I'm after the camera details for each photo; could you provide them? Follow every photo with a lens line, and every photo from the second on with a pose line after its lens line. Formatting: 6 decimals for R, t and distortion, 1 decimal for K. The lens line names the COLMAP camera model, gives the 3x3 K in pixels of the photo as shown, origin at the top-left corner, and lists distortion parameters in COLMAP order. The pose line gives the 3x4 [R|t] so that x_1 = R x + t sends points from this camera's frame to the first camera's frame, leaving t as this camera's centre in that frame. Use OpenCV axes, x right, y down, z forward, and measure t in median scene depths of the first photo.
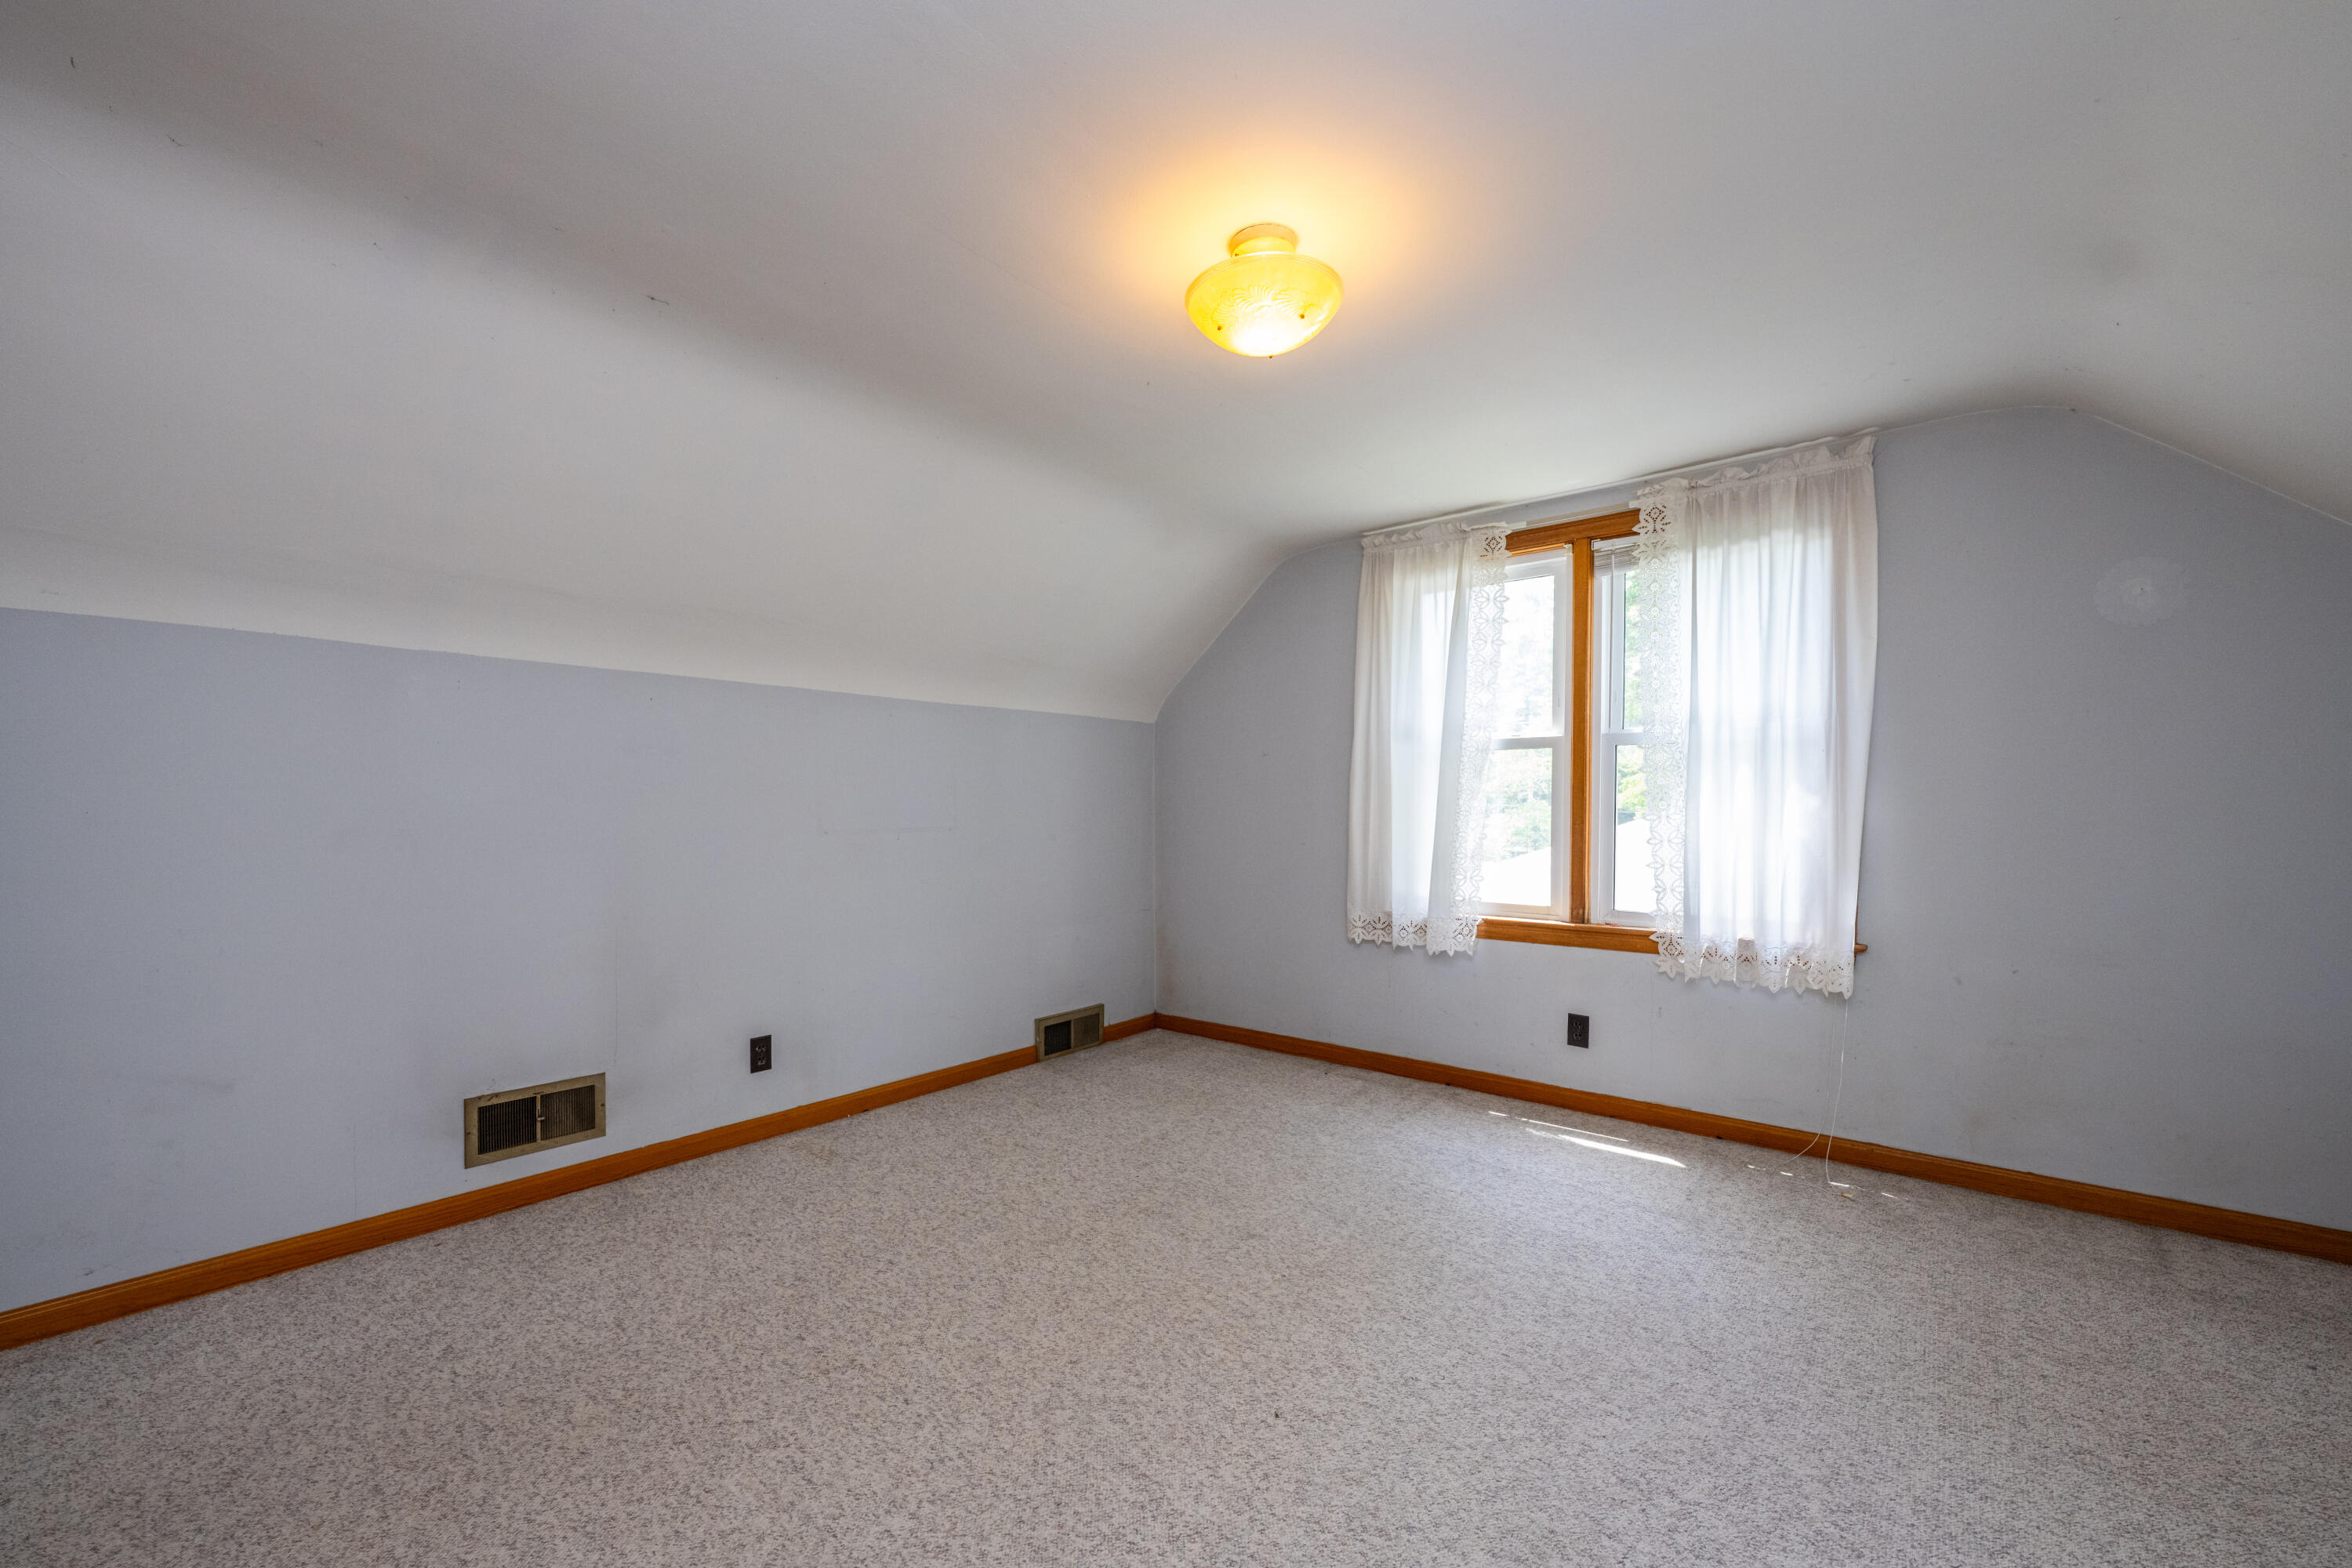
lens RADIAL K [[942.4, 0, 1171.0], [0, 942.4, 828.7], [0, 0, 1]] dist [-0.000293, 0.000325]
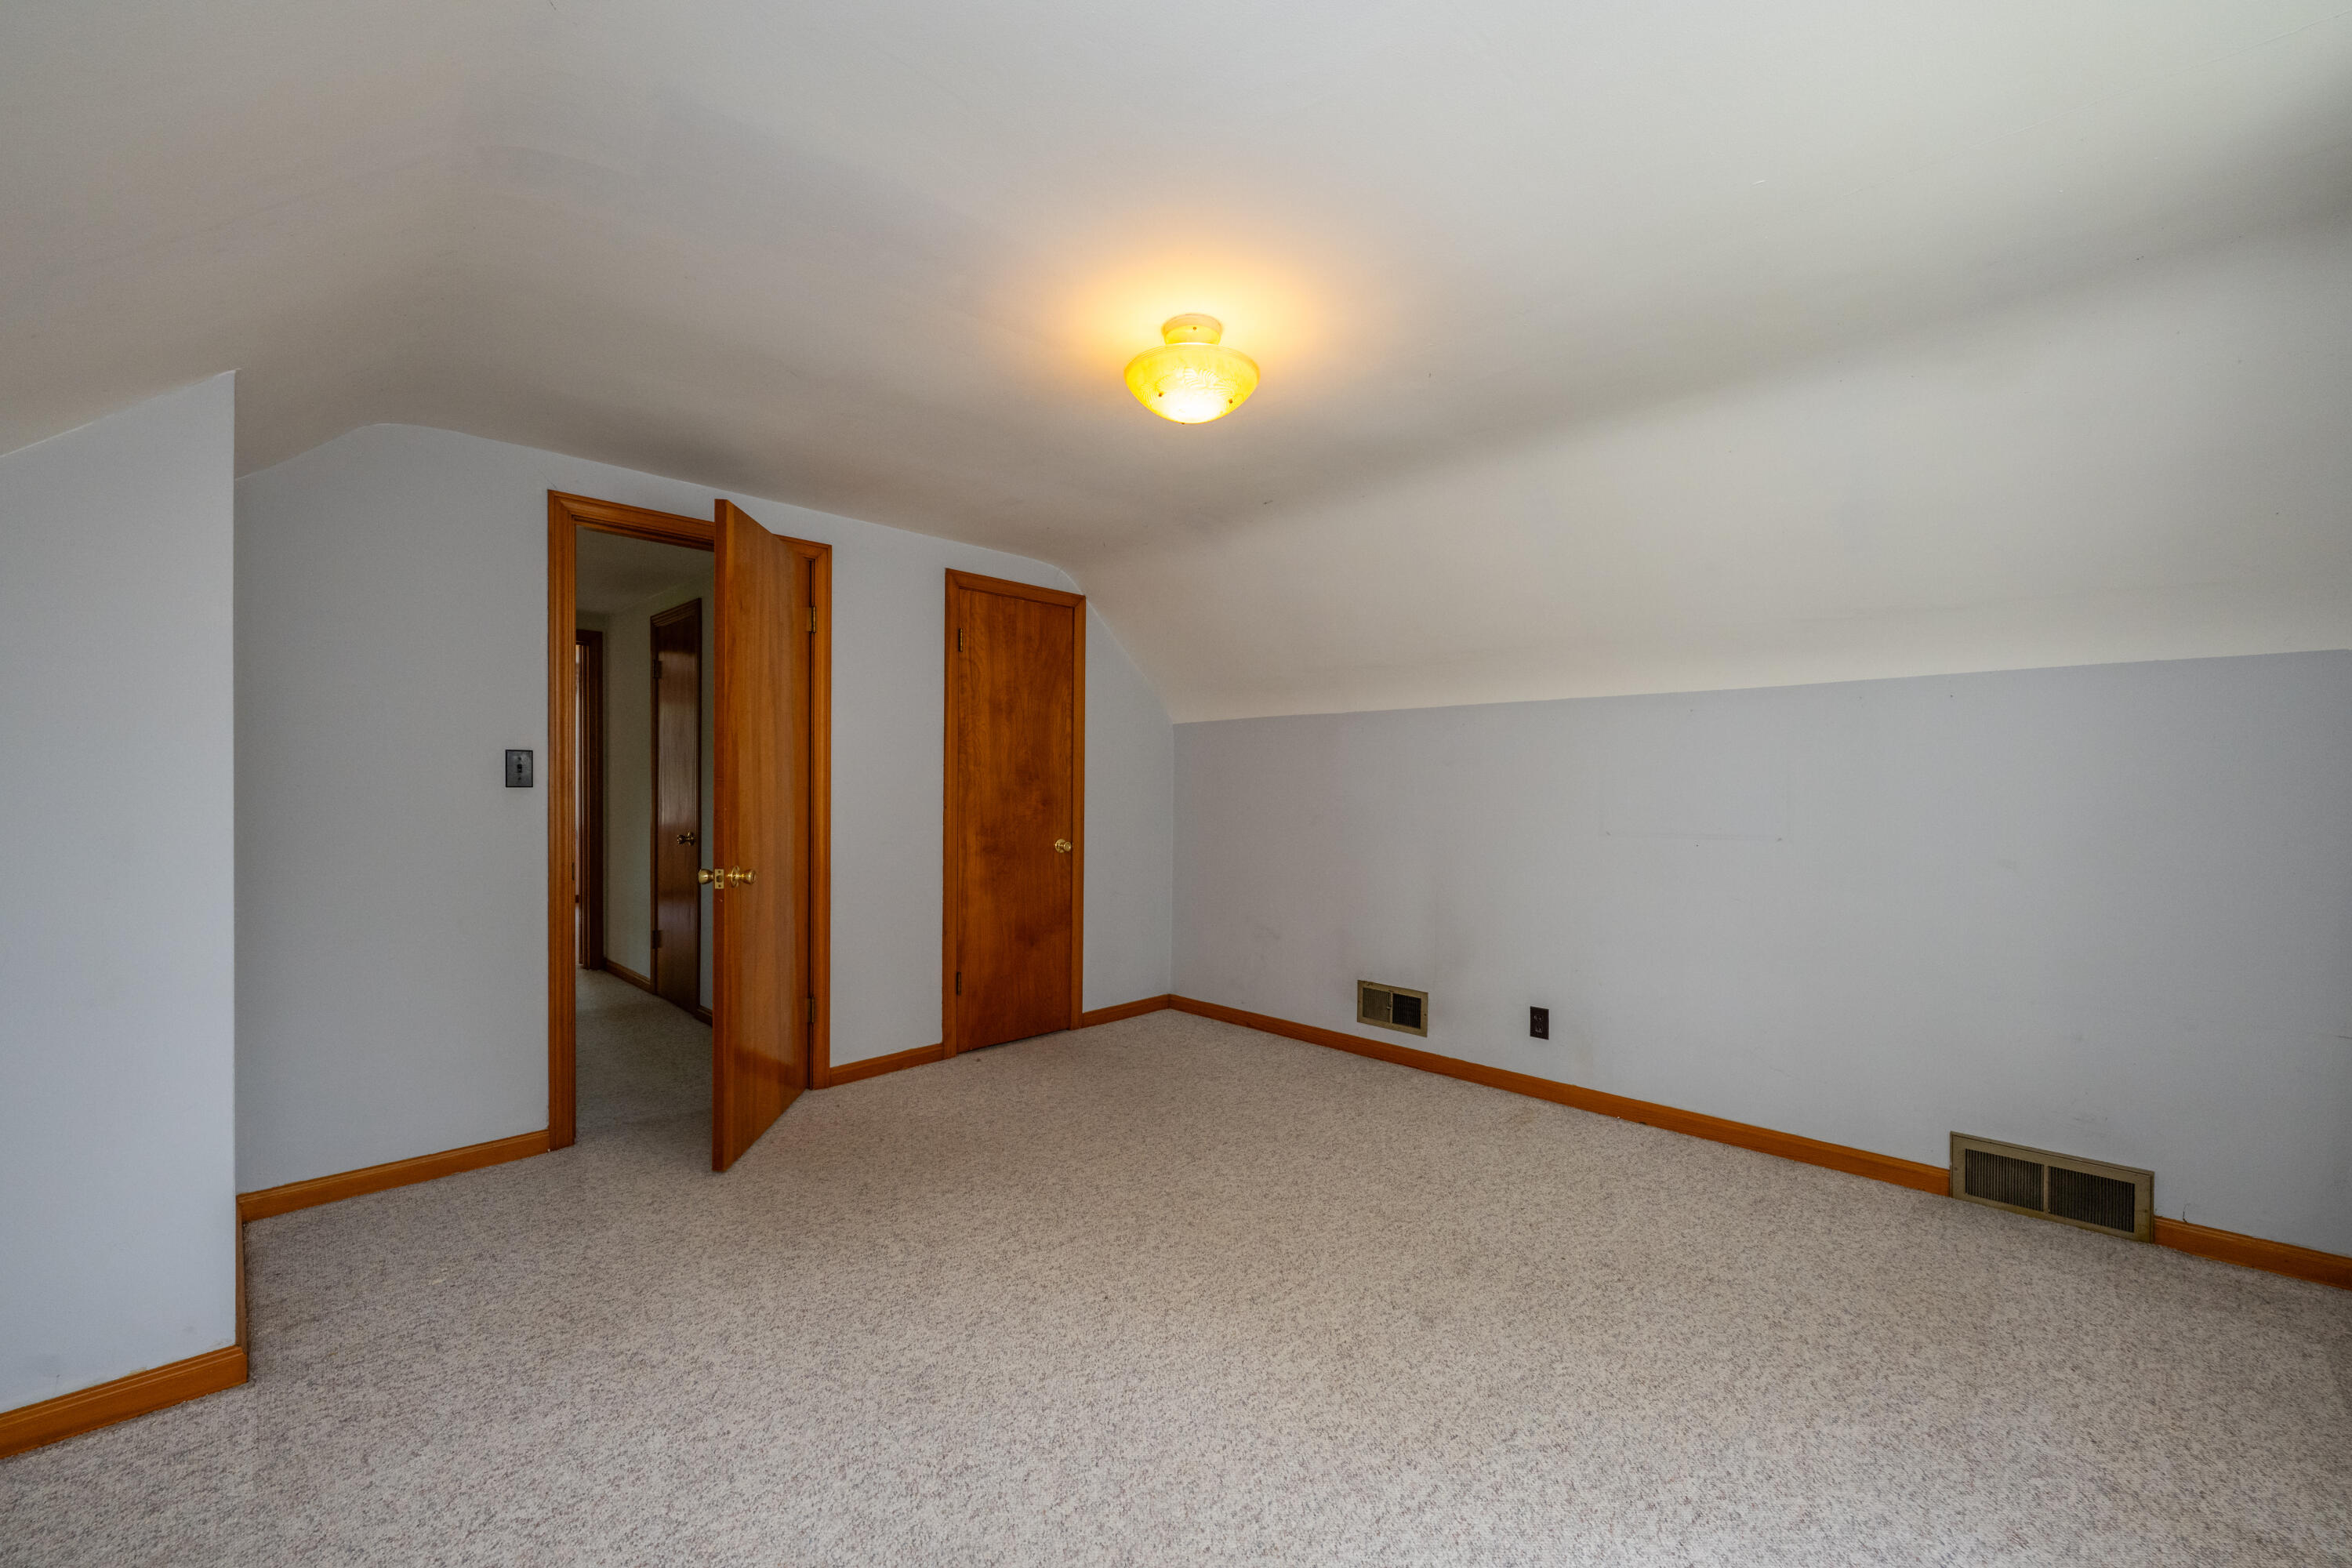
lens RADIAL K [[942.4, 0, 1170.5], [0, 942.4, 785.1], [0, 0, 1]] dist [-0.000293, 0.000325]
pose [[-0.083591, -0.002591, -0.996497, 0.764081], [-0.032117, 0.999484, 0.000095, -0.037122], [0.995982, 0.032013, -0.083632, 0.654176]]
